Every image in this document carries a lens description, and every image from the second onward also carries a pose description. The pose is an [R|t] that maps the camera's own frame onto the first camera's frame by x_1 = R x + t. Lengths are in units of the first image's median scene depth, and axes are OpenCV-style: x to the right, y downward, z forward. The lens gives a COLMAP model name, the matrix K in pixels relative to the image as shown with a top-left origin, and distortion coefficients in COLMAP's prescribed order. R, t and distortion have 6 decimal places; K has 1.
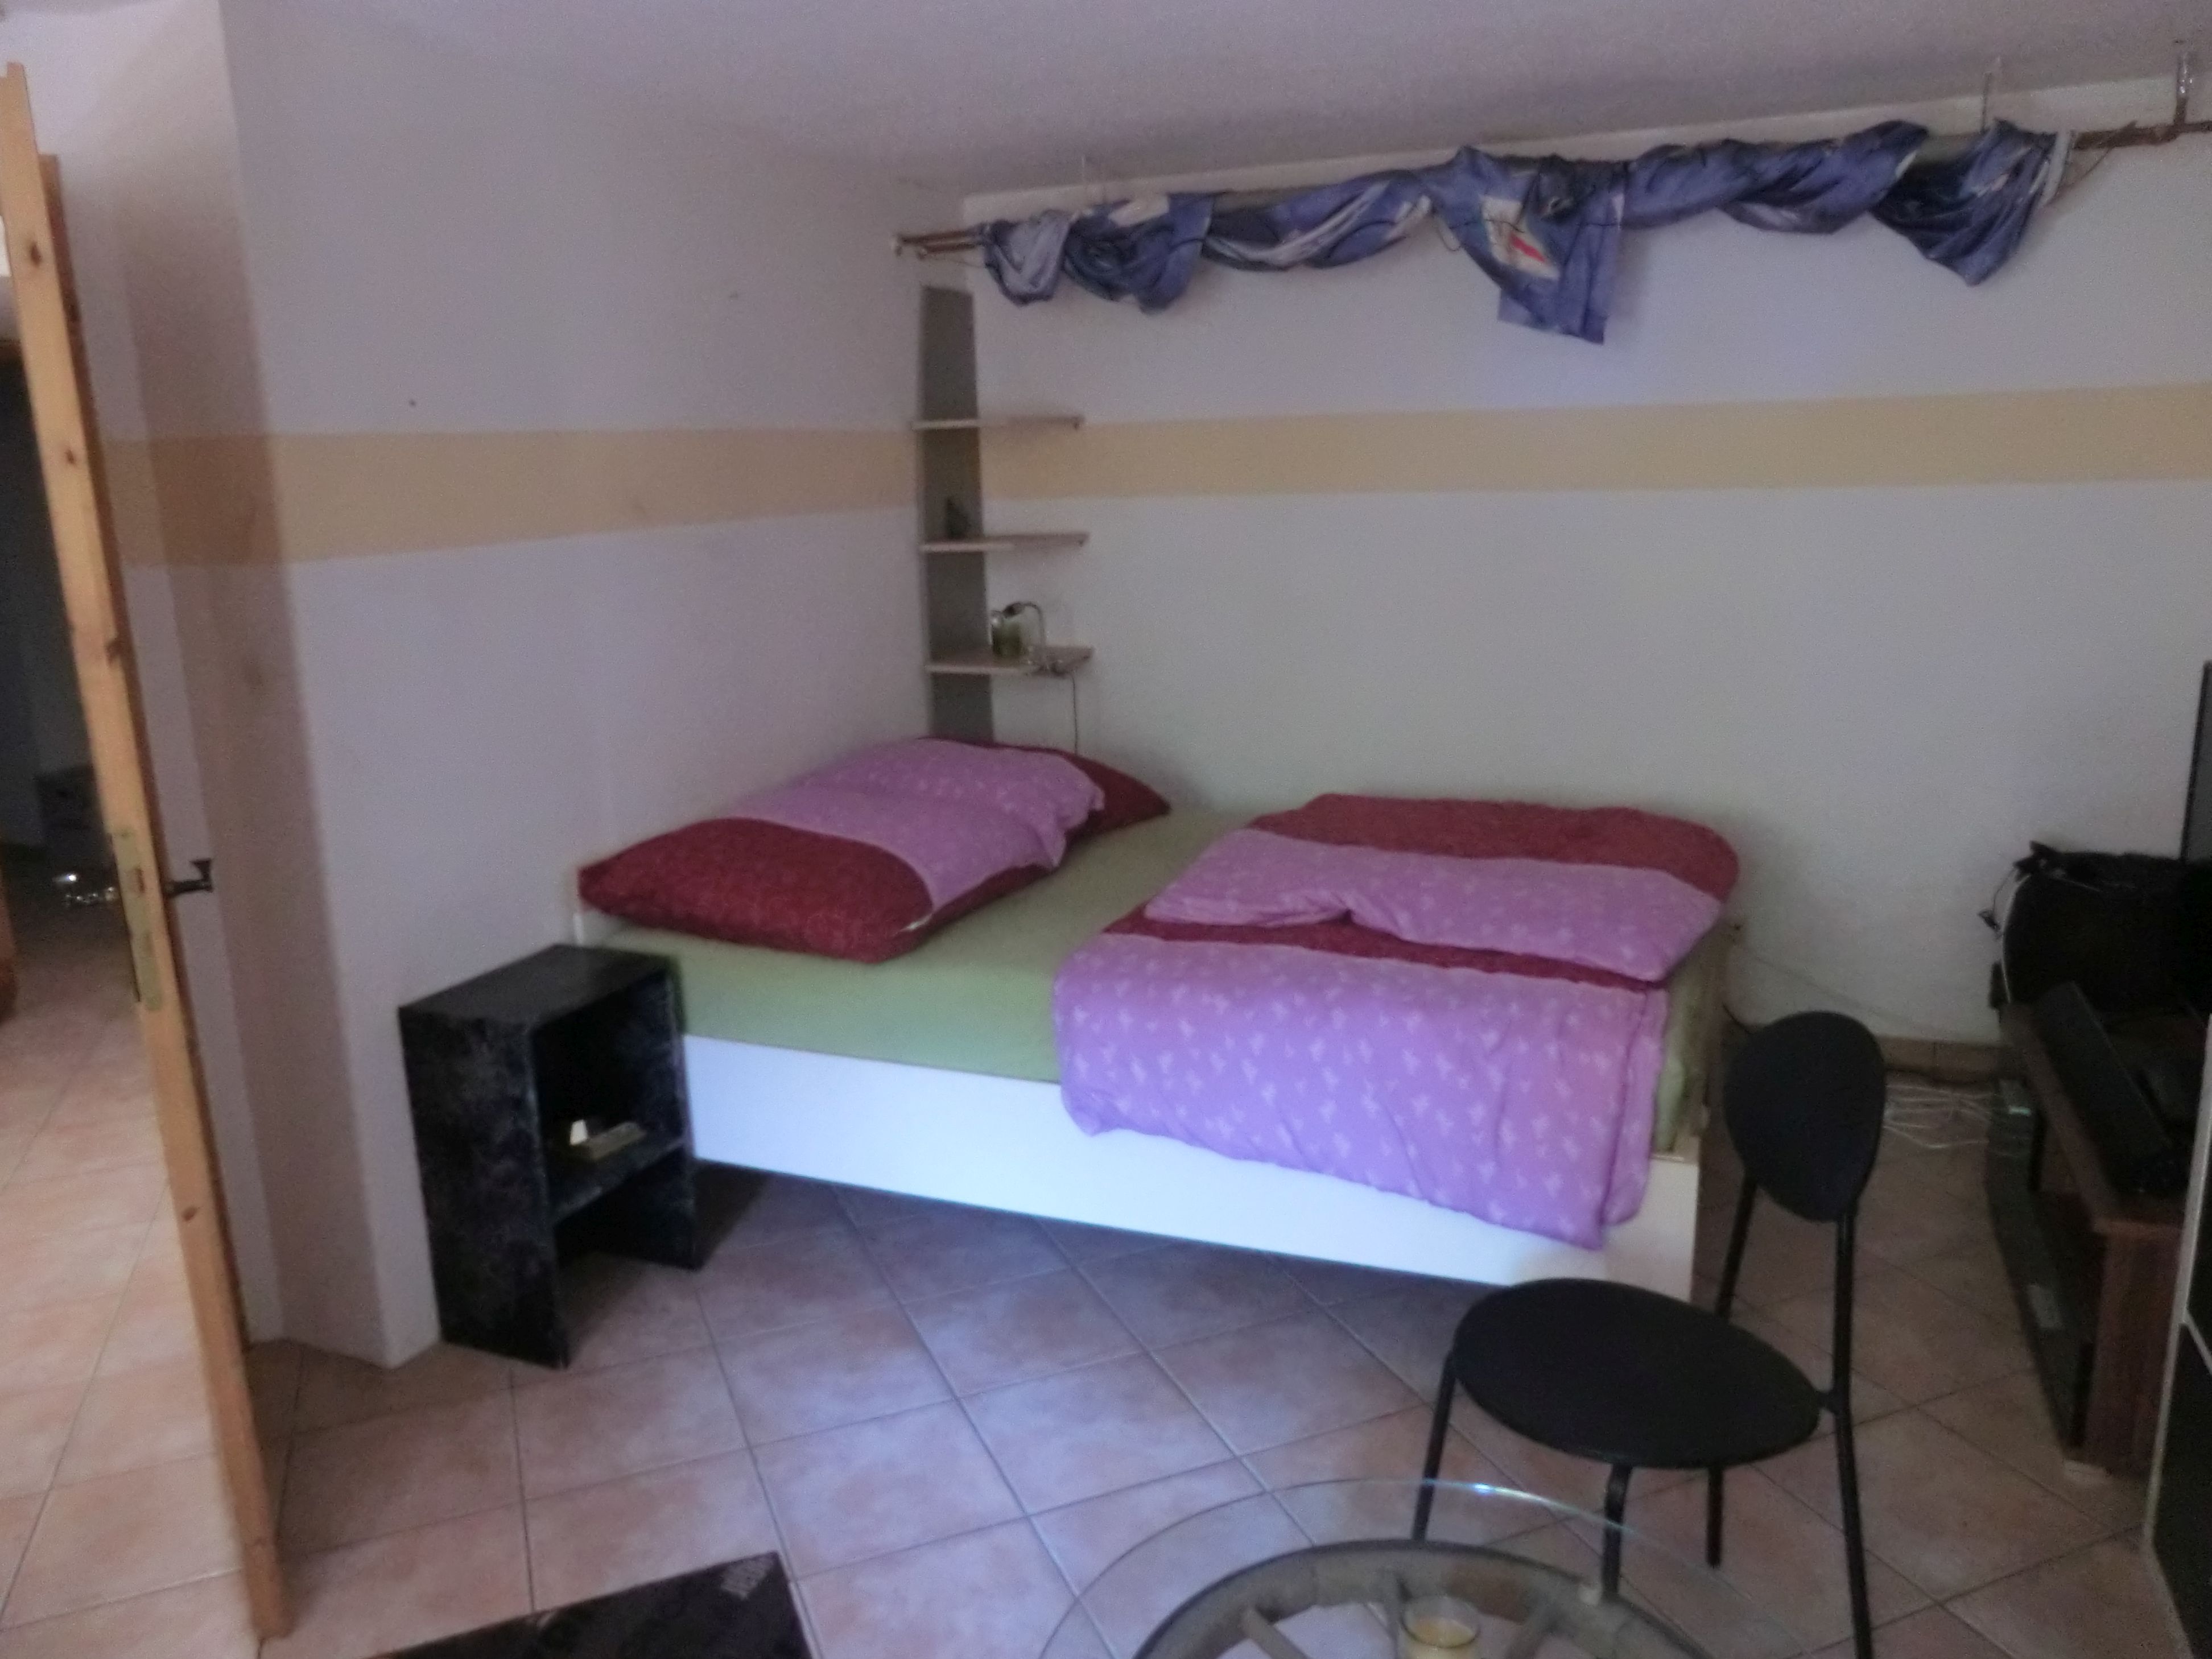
lens RADIAL K [[1640.2, 0, 1099.0], [0, 1640.2, 824.3], [0, 0, 1]] dist [-0.085644, 0.092702]
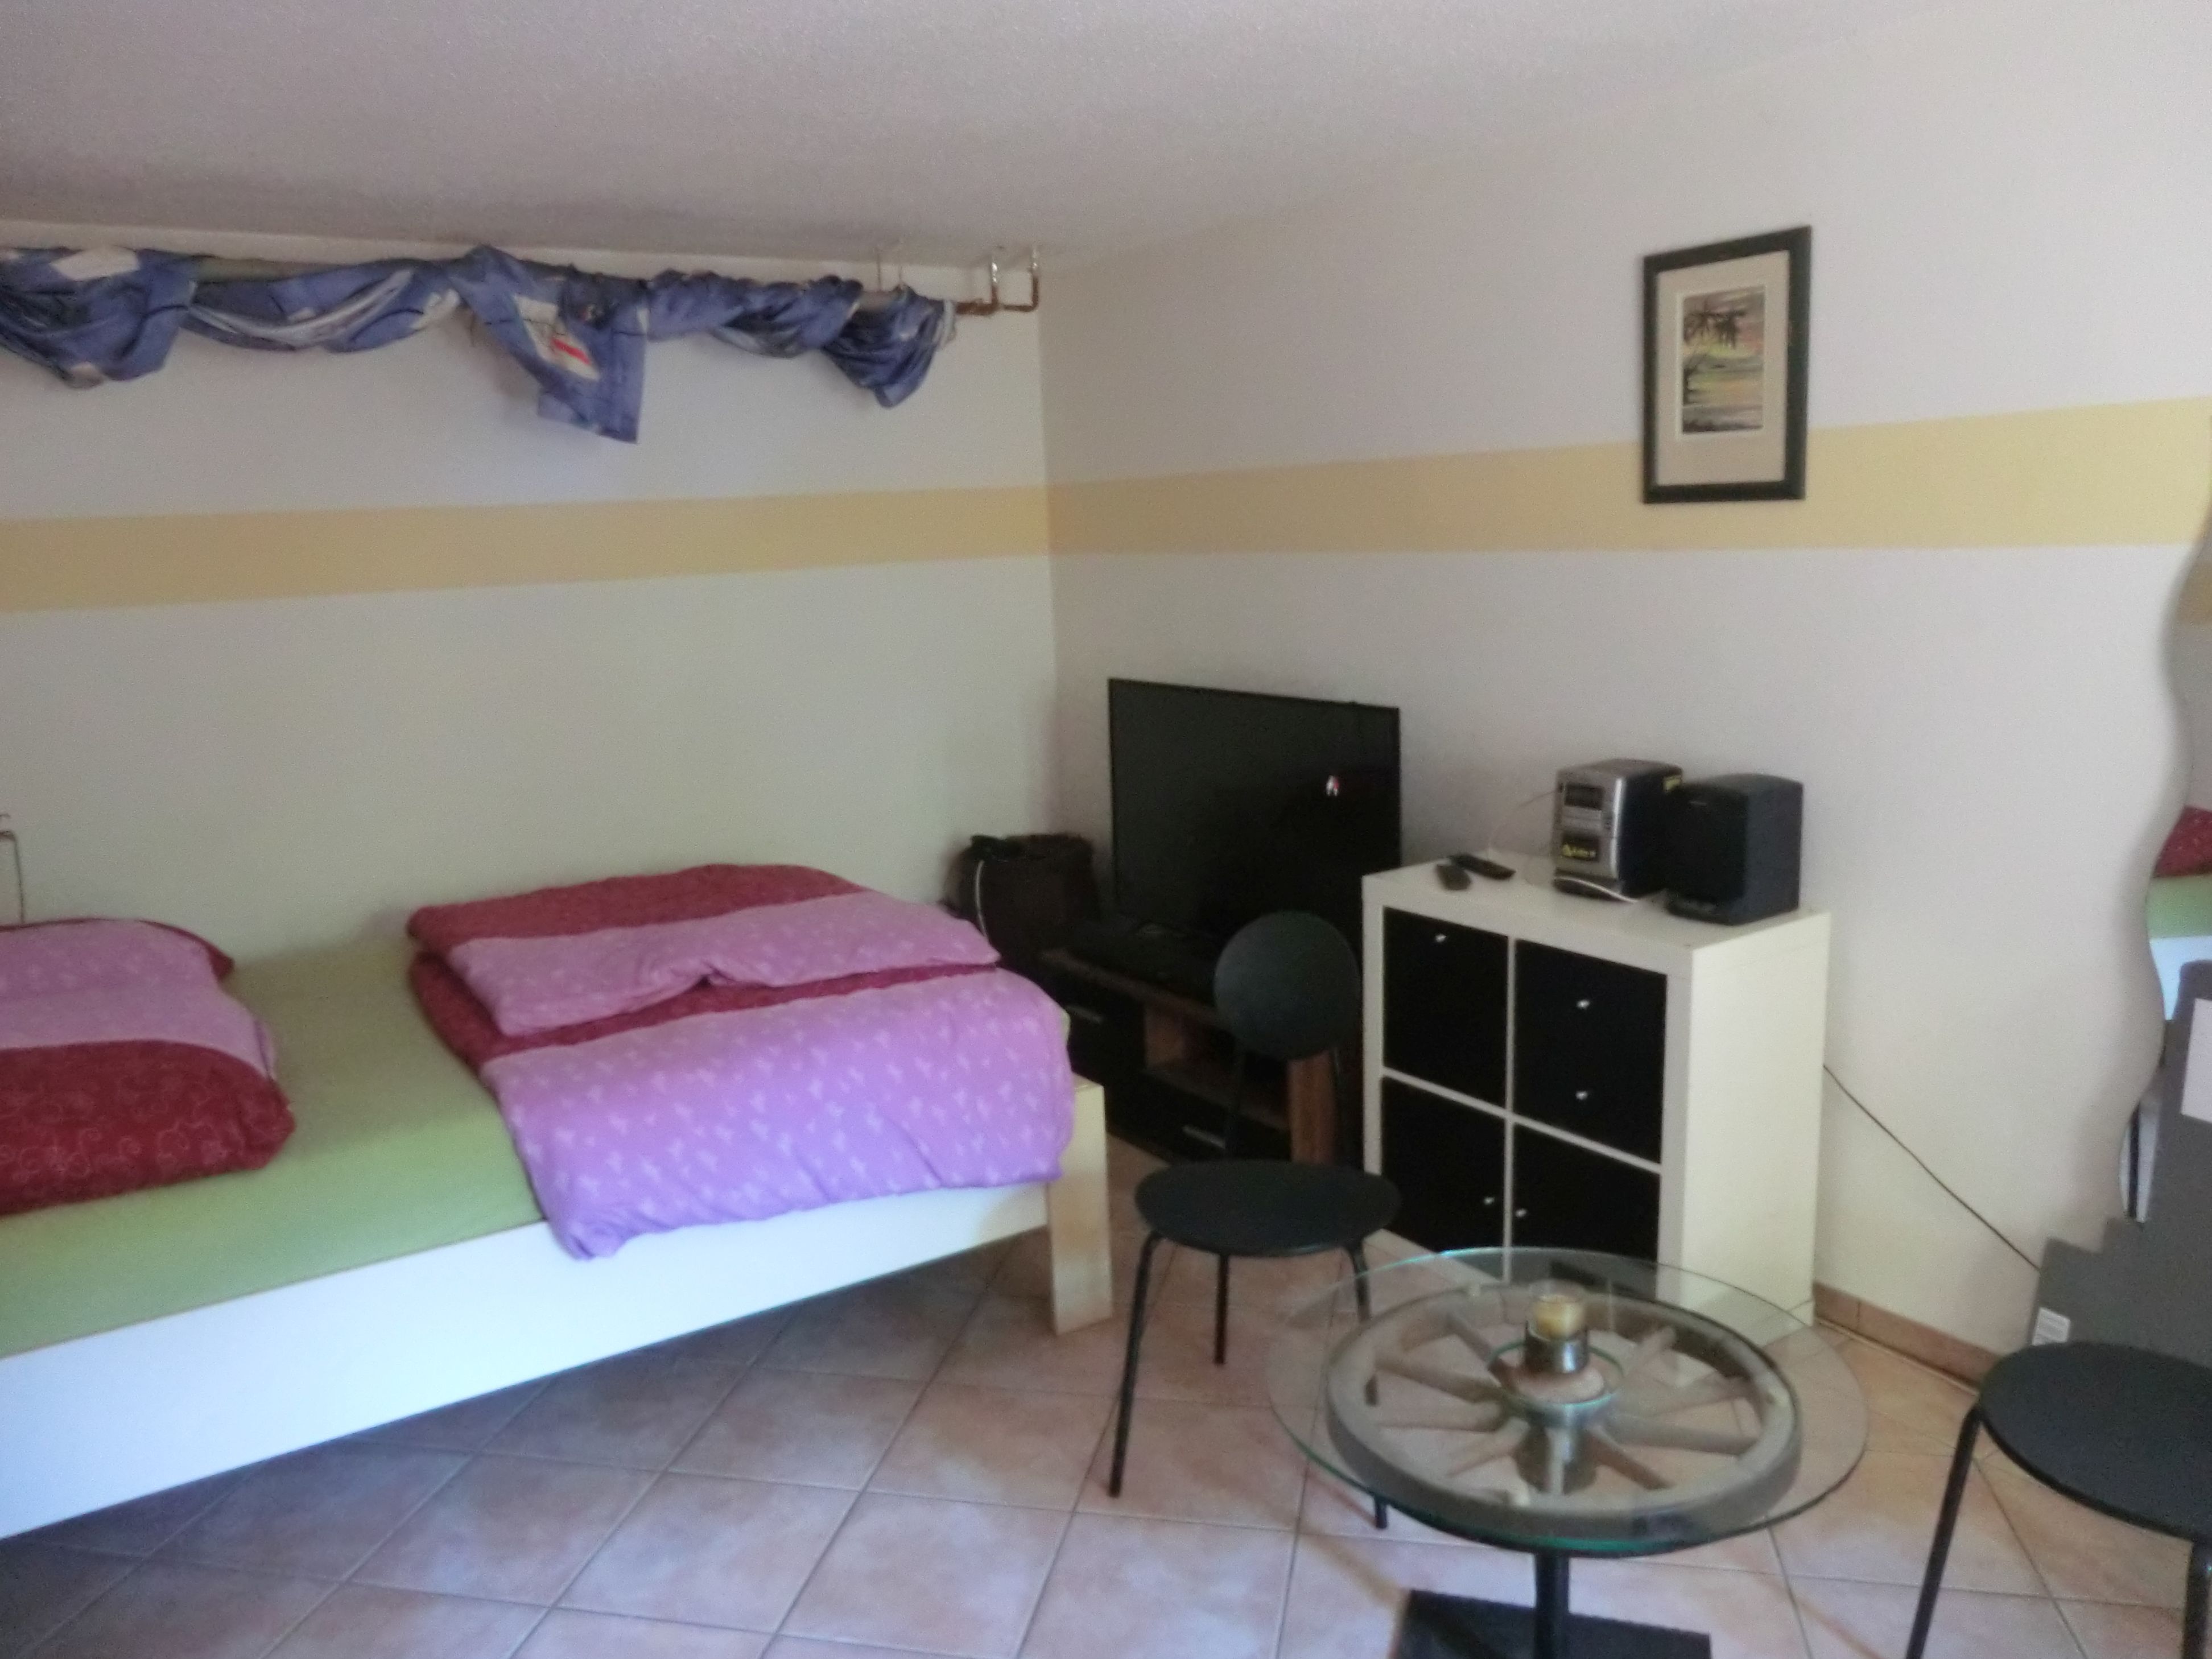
lens RADIAL K [[1640.2, 0, 1099.0], [0, 1640.2, 824.3], [0, 0, 1]] dist [-0.085644, 0.092702]
pose [[0.569716, -0.137081, 0.810329, -0.446249], [0.199496, 0.979568, 0.025452, -0.014191], [-0.797261, 0.147157, 0.585423, 0.164039]]
